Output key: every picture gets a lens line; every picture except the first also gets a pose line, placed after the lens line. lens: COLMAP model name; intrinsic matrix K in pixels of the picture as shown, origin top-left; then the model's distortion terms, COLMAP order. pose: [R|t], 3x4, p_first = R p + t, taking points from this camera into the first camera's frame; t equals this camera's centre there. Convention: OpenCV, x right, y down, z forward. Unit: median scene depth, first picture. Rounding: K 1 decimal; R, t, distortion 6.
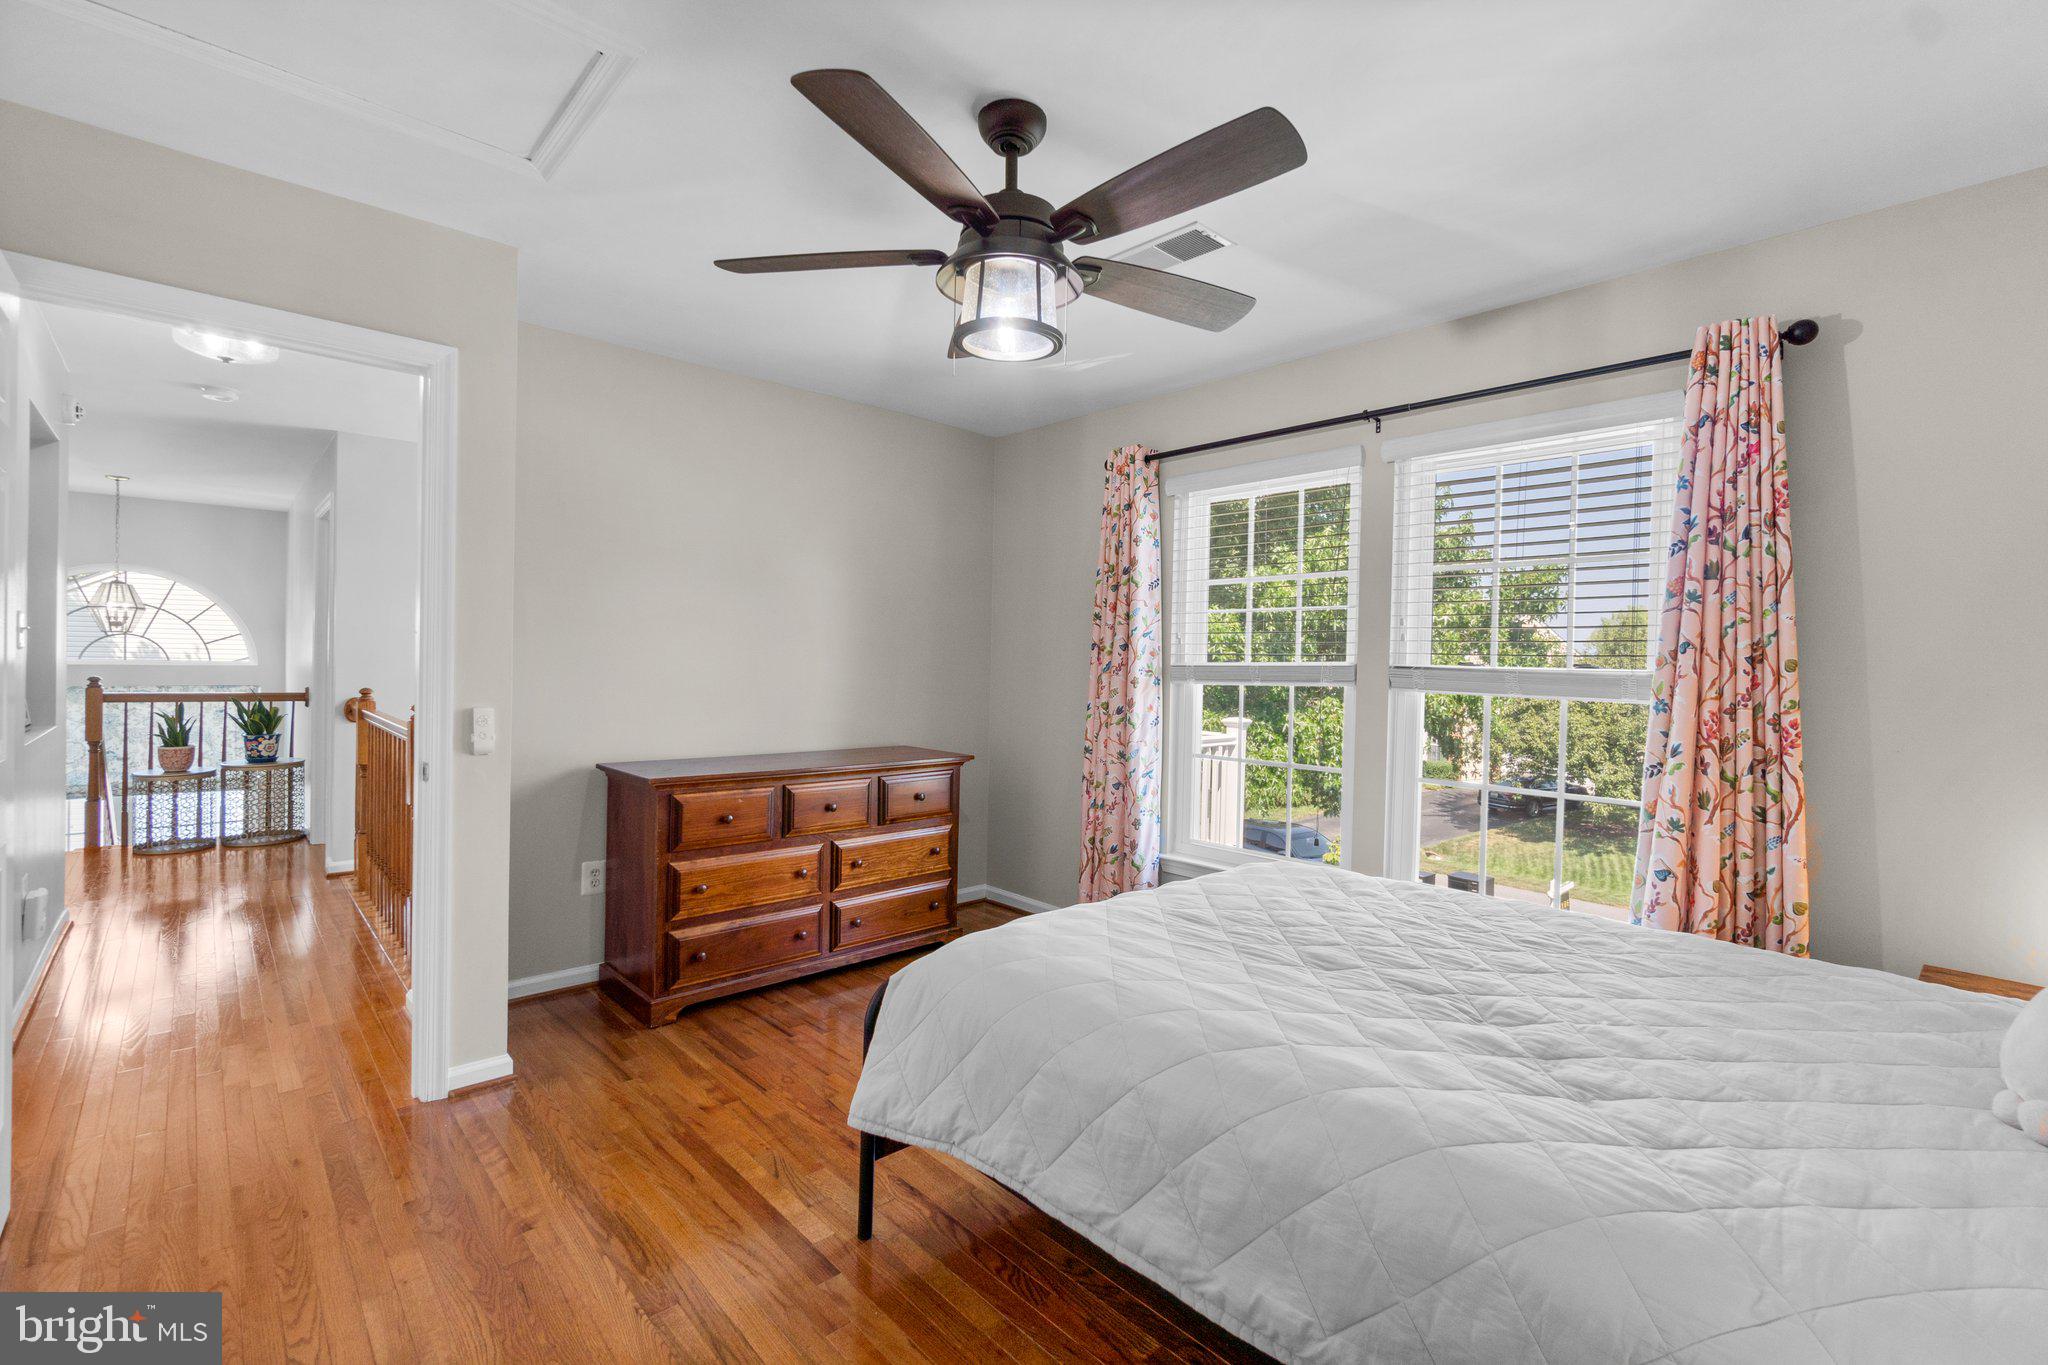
lens RADIAL K [[878.2, 0, 1017.2], [0, 878.2, 673.5], [0, 0, 1]] dist [-0.012584, 0.005277]
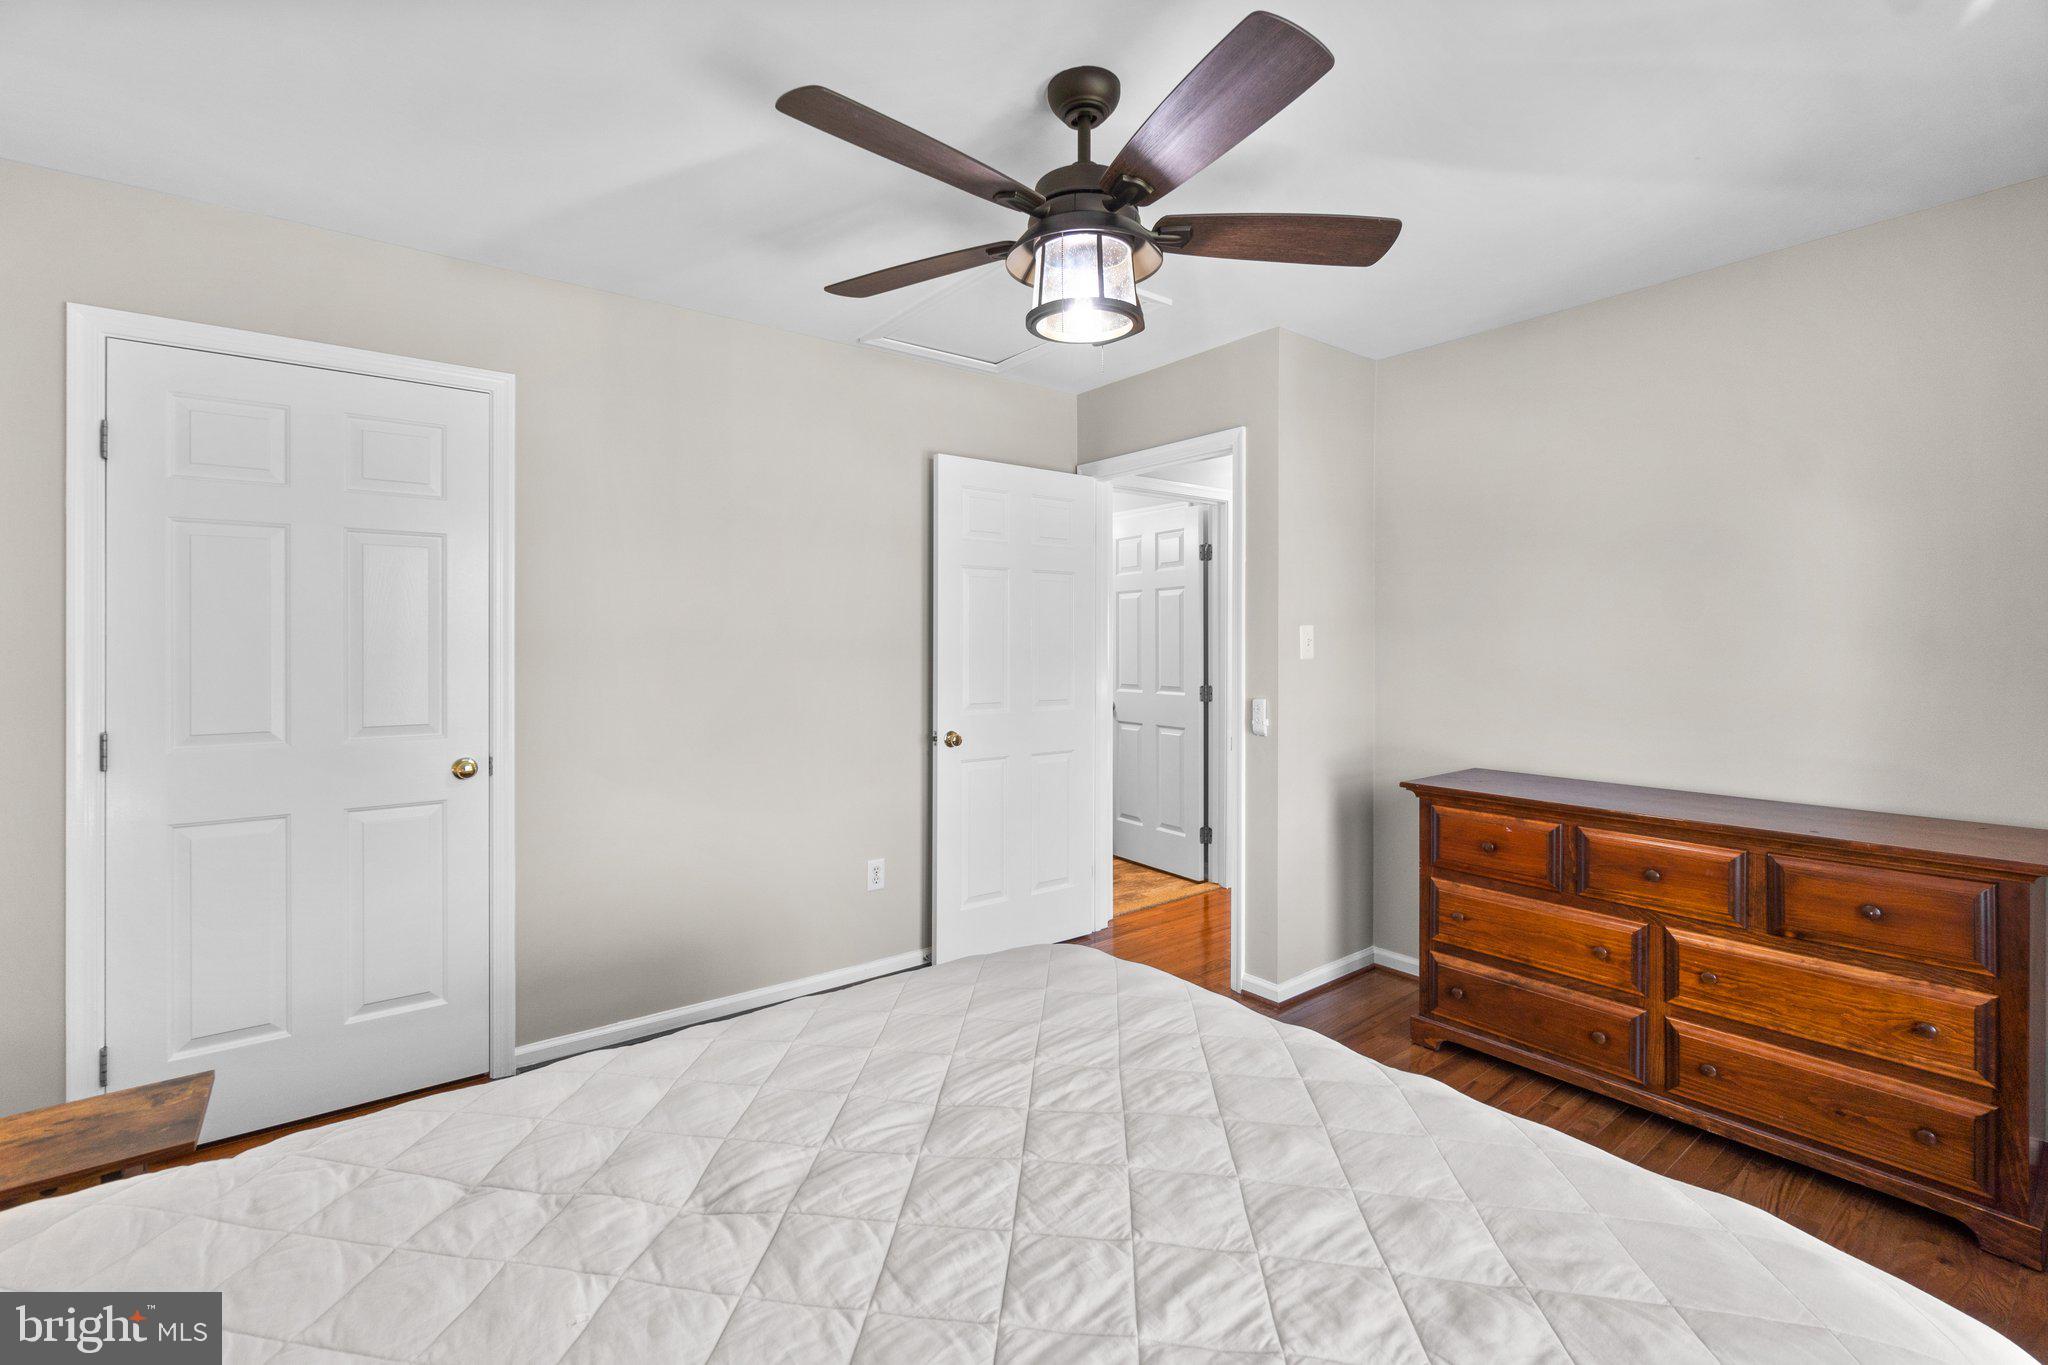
lens RADIAL K [[878.2, 0, 1017.2], [0, 878.2, 673.5], [0, 0, 1]] dist [-0.012584, 0.005277]
pose [[-0.077133, 0.010681, -0.996964, 0.518170], [-0.016694, 0.999789, 0.012003, -0.003817], [0.996881, 0.017569, -0.076938, 0.574742]]
